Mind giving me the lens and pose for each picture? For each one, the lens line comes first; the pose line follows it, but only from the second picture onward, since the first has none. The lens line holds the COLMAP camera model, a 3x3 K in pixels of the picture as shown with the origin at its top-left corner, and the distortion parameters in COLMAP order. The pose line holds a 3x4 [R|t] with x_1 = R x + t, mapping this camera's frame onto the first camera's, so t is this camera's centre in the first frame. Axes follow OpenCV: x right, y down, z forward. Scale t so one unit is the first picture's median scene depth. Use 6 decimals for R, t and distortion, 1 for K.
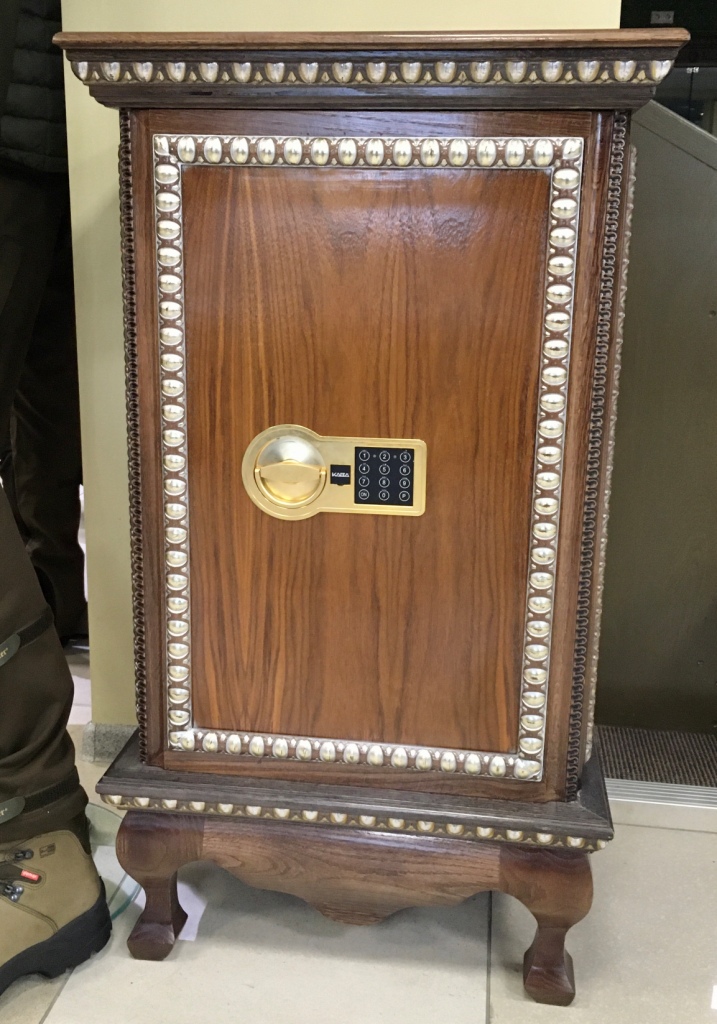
lens RADIAL K [[1066.2, 0, 357.3], [0, 1066.2, 475.7], [0, 0, 1]] dist [0.051482, -0.002837]
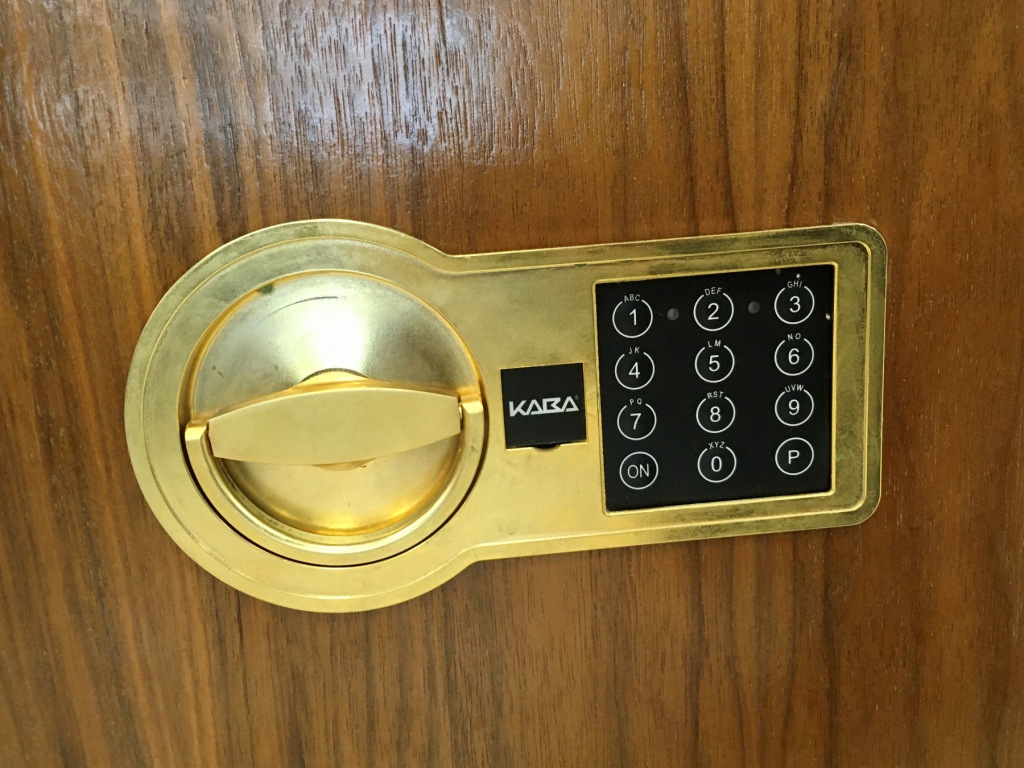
lens RADIAL K [[897.7, 0, 512.0], [0, 897.7, 384.0], [0, 0, 1]] dist [0.012896, 0.000472]
pose [[0.975854, -0.123625, 0.180073, -0.059781], [0.125340, 0.992112, 0.001870, -0.007317], [-0.178883, 0.020745, 0.983652, 0.795279]]
